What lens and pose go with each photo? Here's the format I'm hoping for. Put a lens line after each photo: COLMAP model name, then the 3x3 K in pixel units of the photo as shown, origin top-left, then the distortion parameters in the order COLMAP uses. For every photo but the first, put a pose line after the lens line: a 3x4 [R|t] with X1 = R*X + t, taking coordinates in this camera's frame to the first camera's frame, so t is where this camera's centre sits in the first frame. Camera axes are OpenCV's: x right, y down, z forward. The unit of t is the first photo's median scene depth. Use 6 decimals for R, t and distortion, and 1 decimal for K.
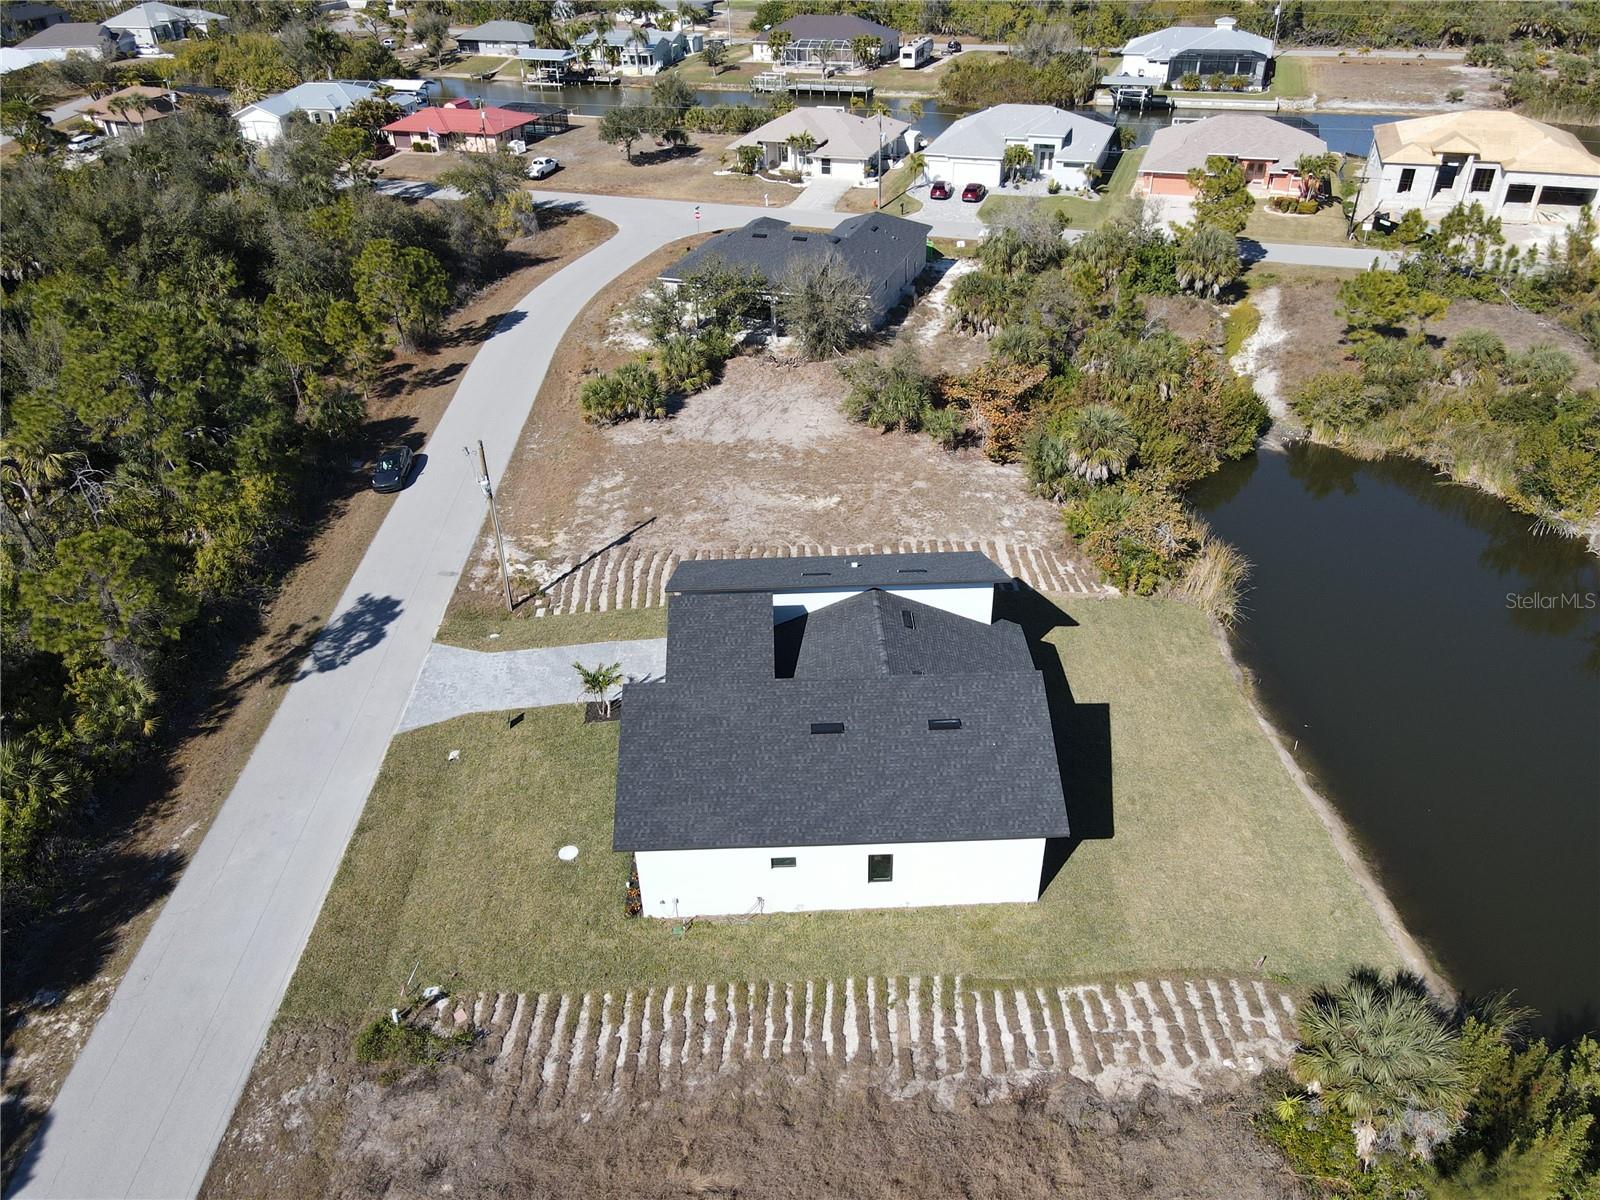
lens RADIAL K [[1178.0, 0, 795.3], [0, 1178.0, 603.7], [0, 0, 1]] dist [0.004392, 0.024026]
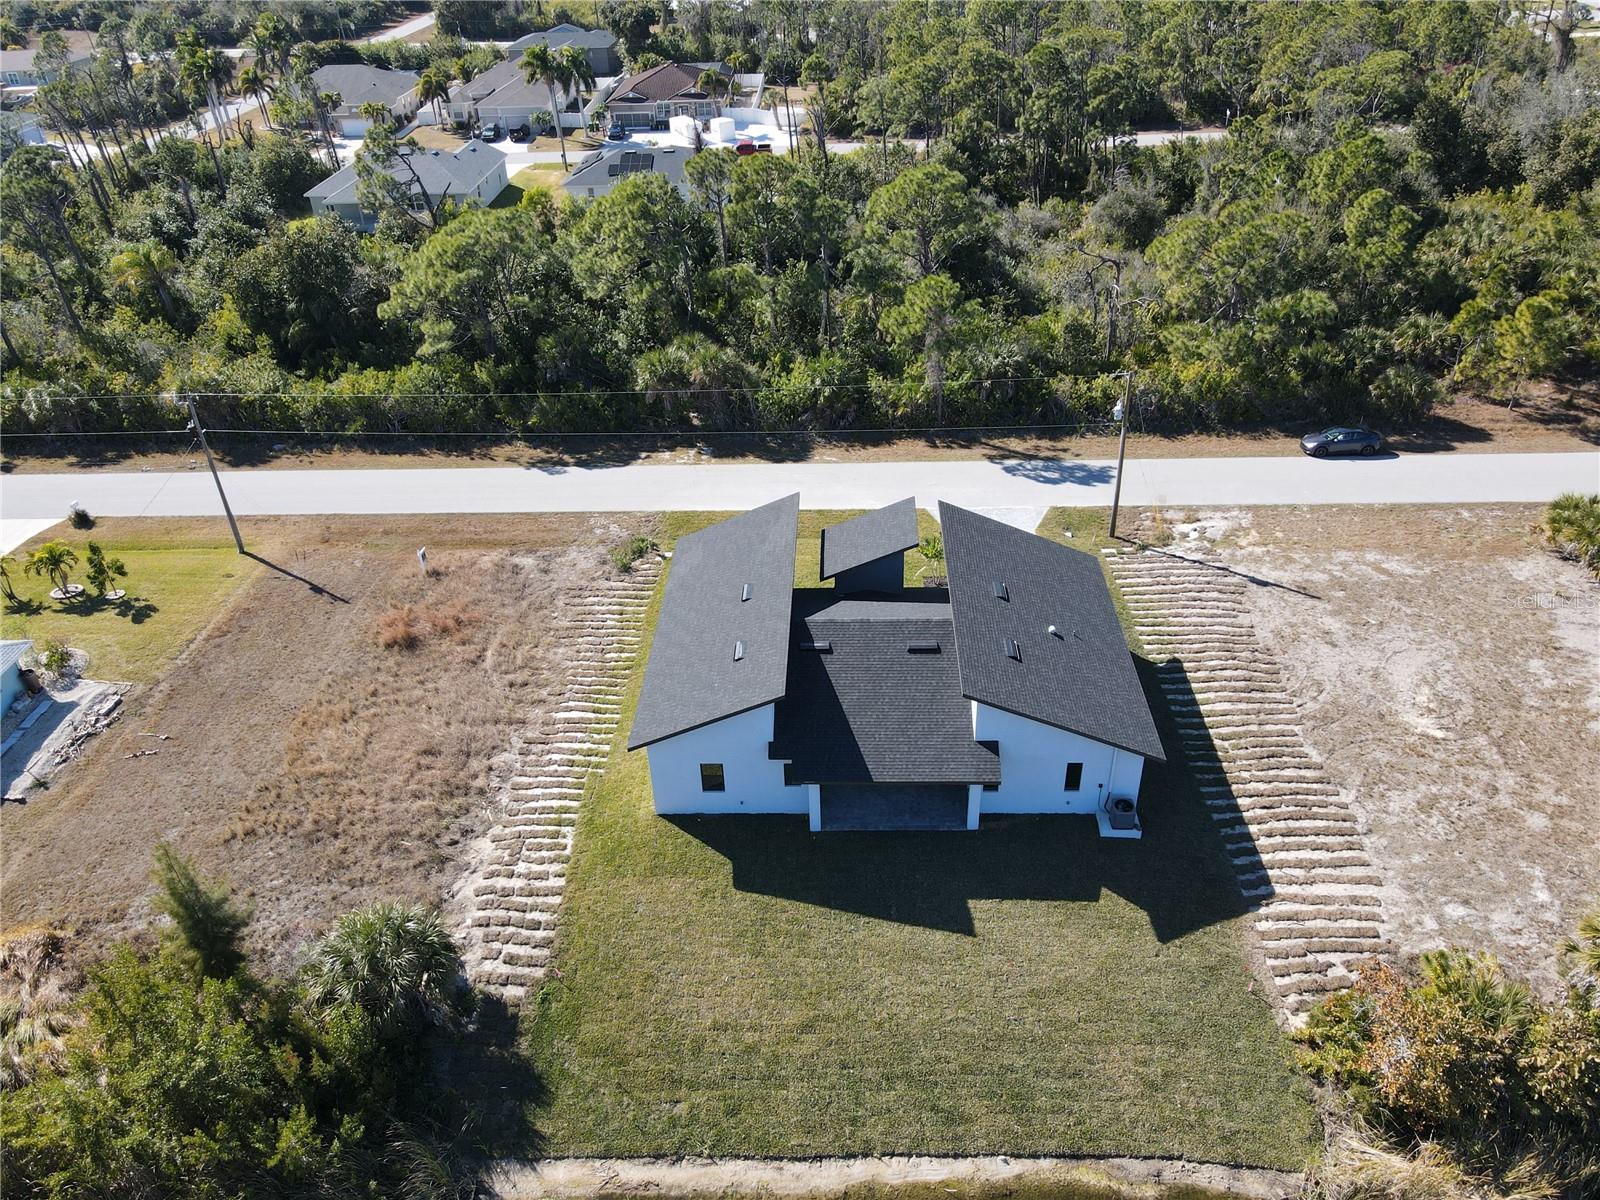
lens RADIAL K [[1178.0, 0, 795.3], [0, 1178.0, 603.7], [0, 0, 1]] dist [0.004392, 0.024026]
pose [[-0.057806, 0.570085, -0.819550, 1.024993], [-0.514672, 0.686406, 0.513770, -0.531016], [0.855436, 0.451498, 0.253728, 0.777325]]
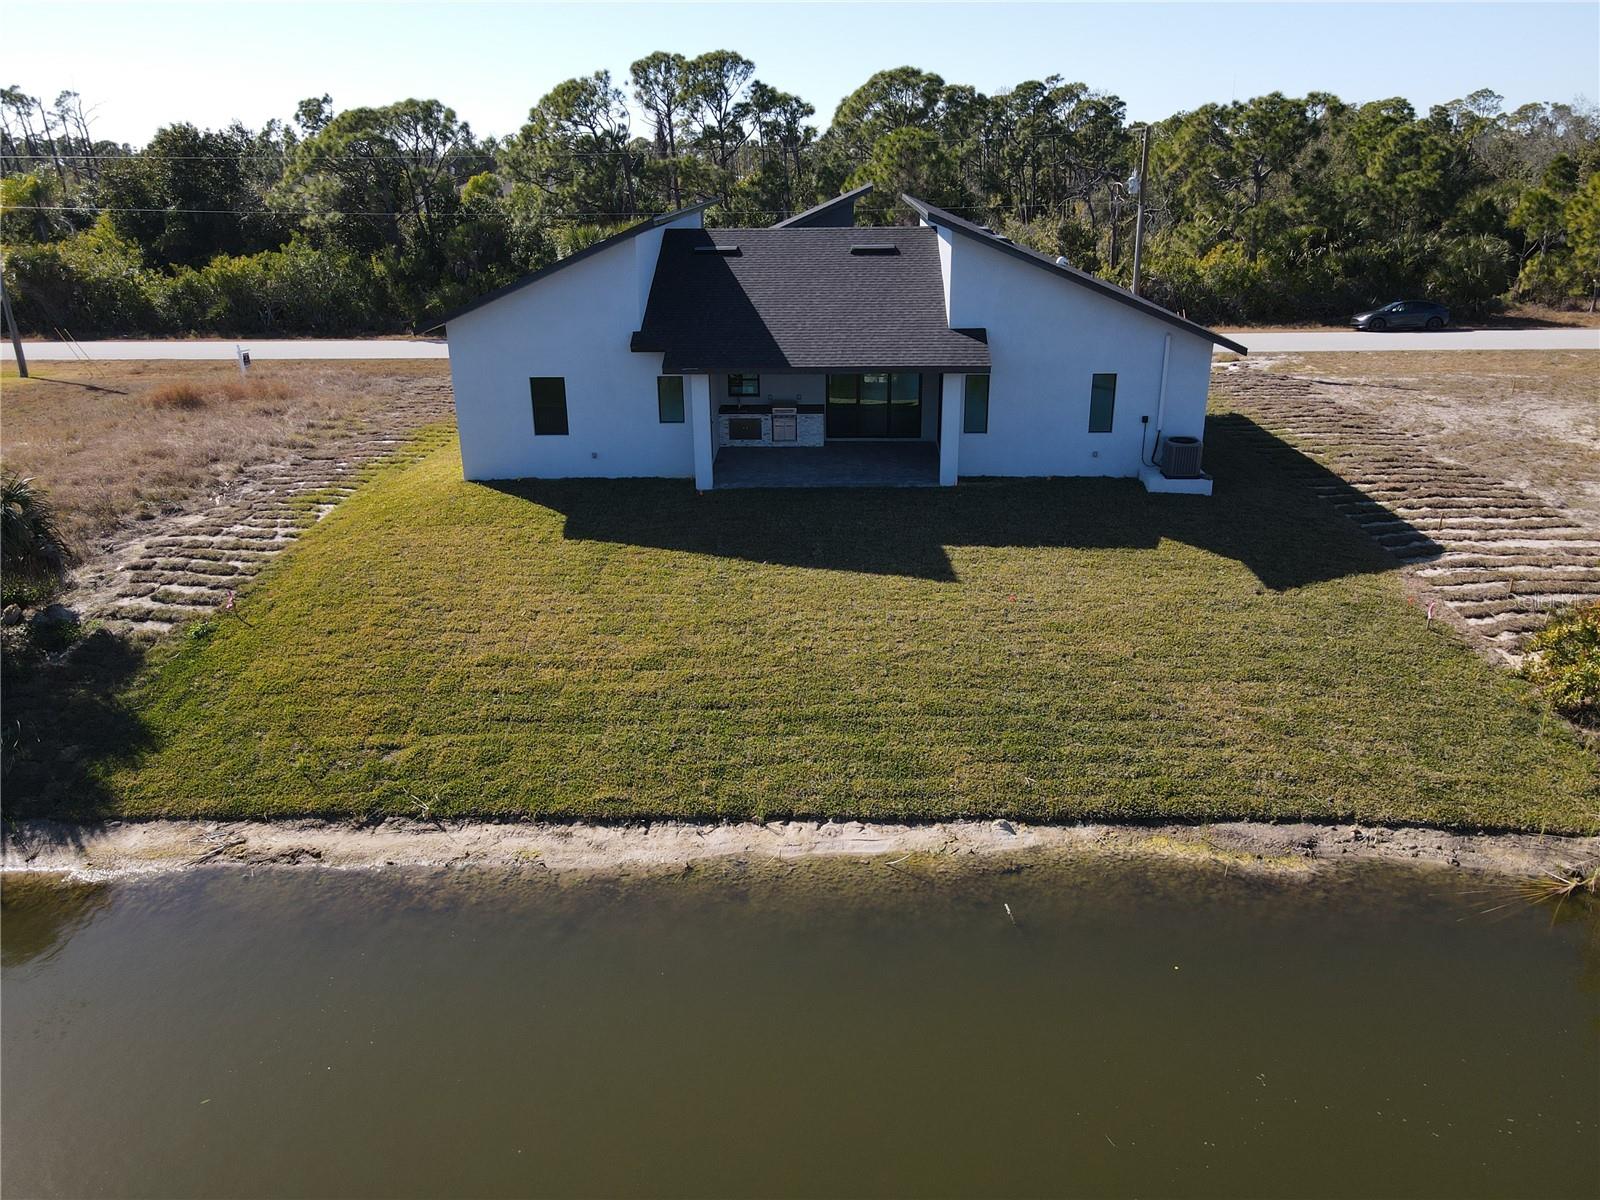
lens RADIAL K [[1178.0, 0, 795.3], [0, 1178.0, 603.7], [0, 0, 1]] dist [0.004392, 0.024026]
pose [[-0.062128, 0.376963, -0.924143, 0.917878], [-0.532257, 0.770764, 0.350181, -0.047852], [0.844300, 0.513637, 0.152755, 1.146314]]
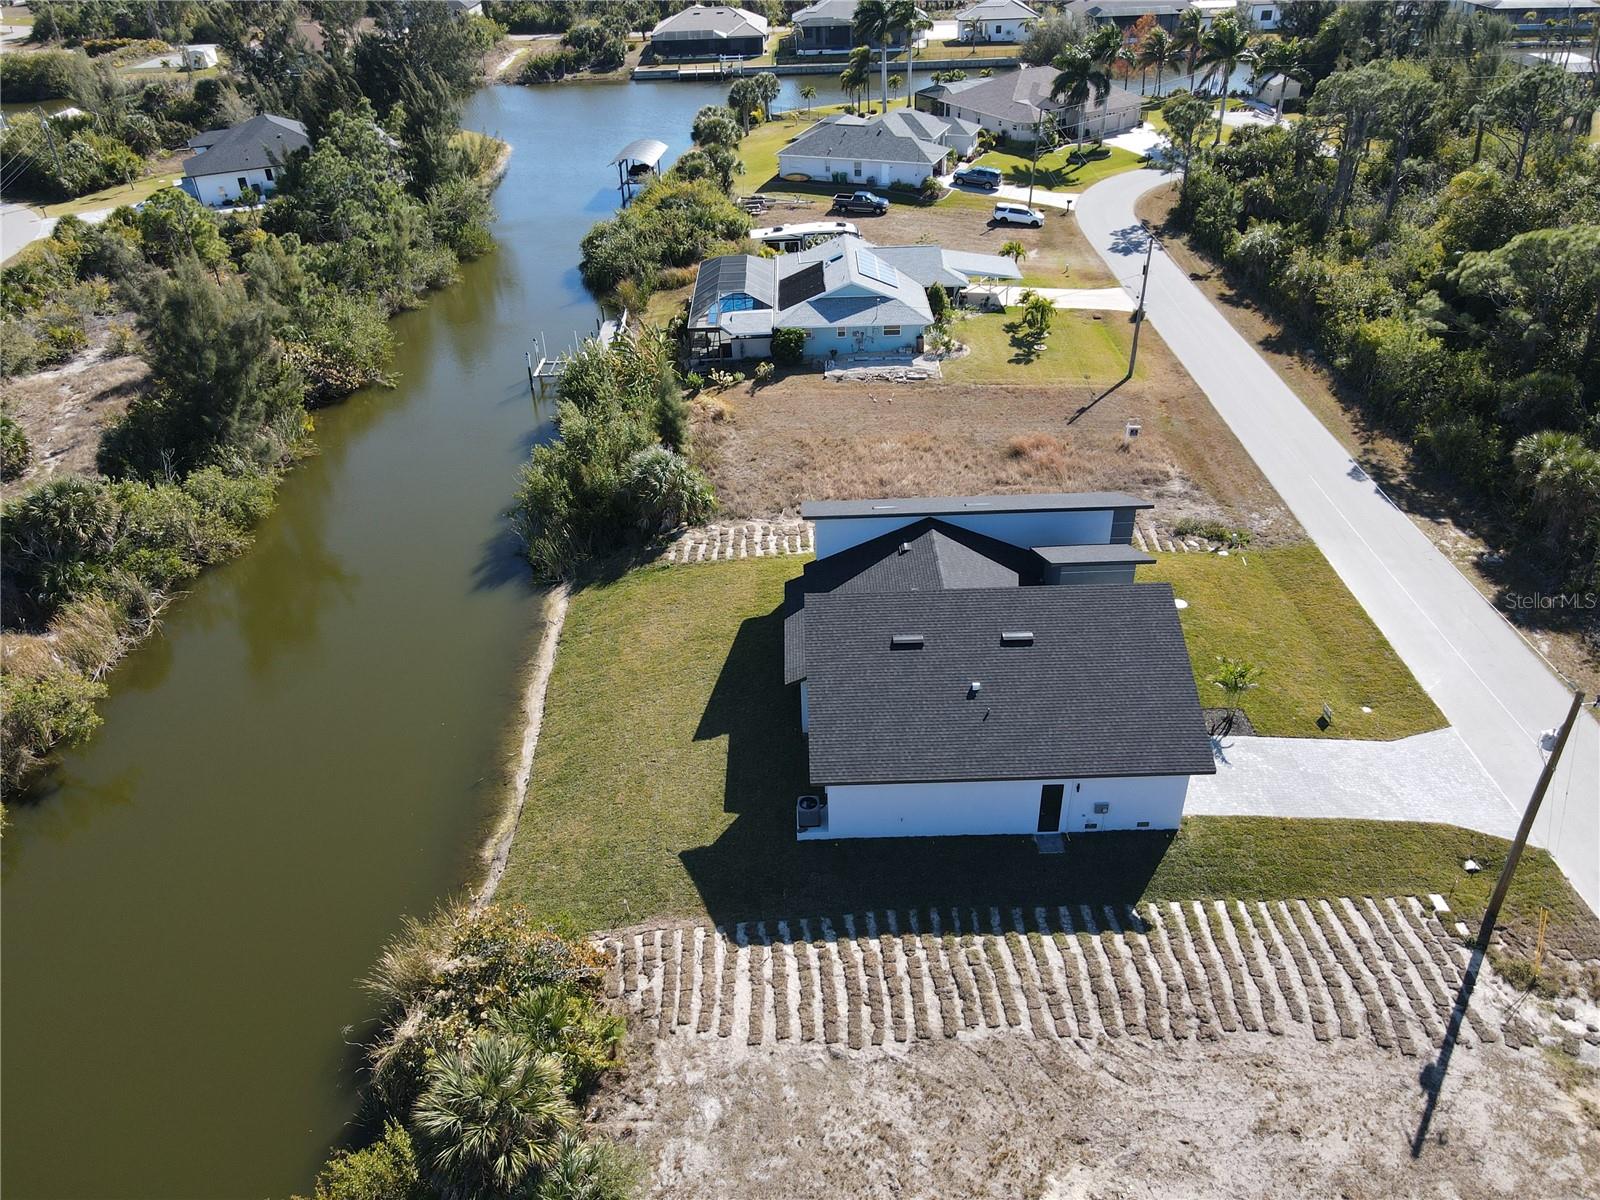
lens RADIAL K [[1178.0, 0, 795.3], [0, 1178.0, 603.7], [0, 0, 1]] dist [0.004392, 0.024026]
pose [[-0.998514, 0.037976, 0.039094, 0.185148], [0.051051, 0.400480, 0.914882, -1.064548], [0.019087, 0.915518, -0.401824, 1.664573]]
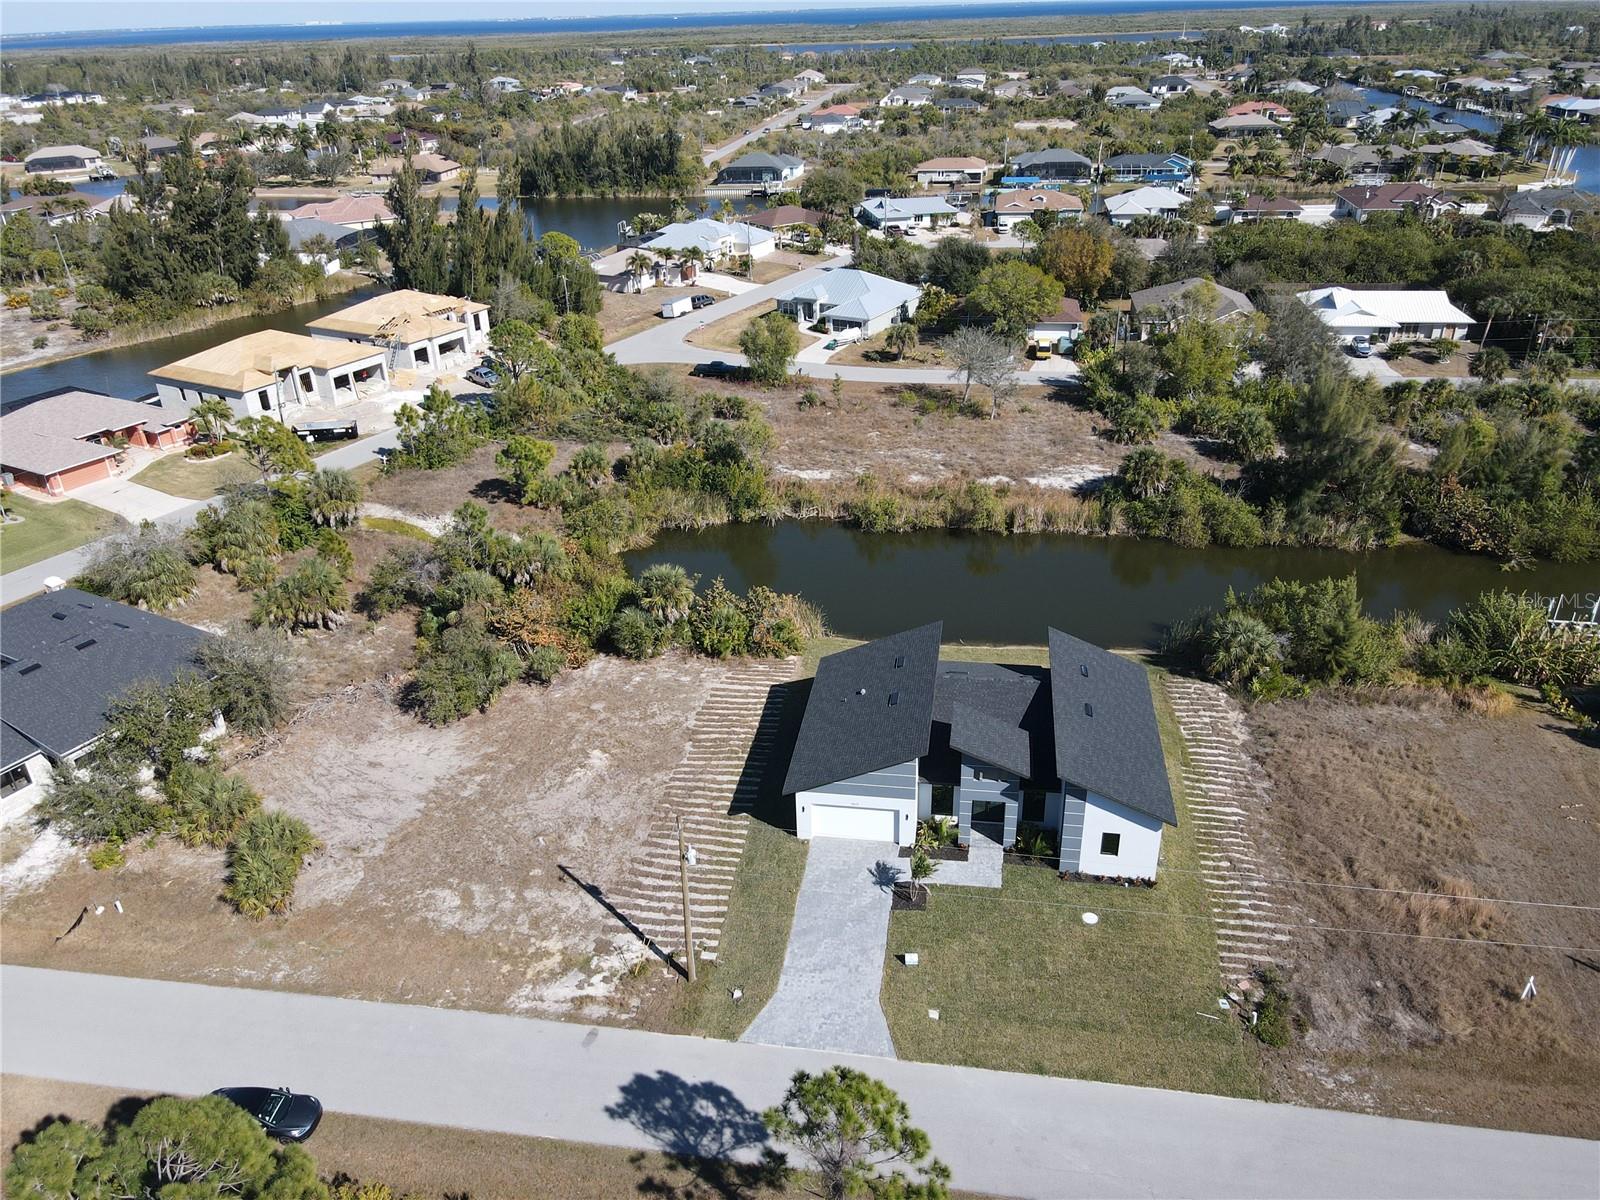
lens RADIAL K [[1178.0, 0, 795.3], [0, 1178.0, 603.7], [0, 0, 1]] dist [0.004392, 0.024026]
pose [[0.180950, -0.427932, 0.885512, -1.372206], [0.556147, 0.787117, 0.266735, -0.638016], [-0.811146, 0.444209, 0.380422, 0.693347]]
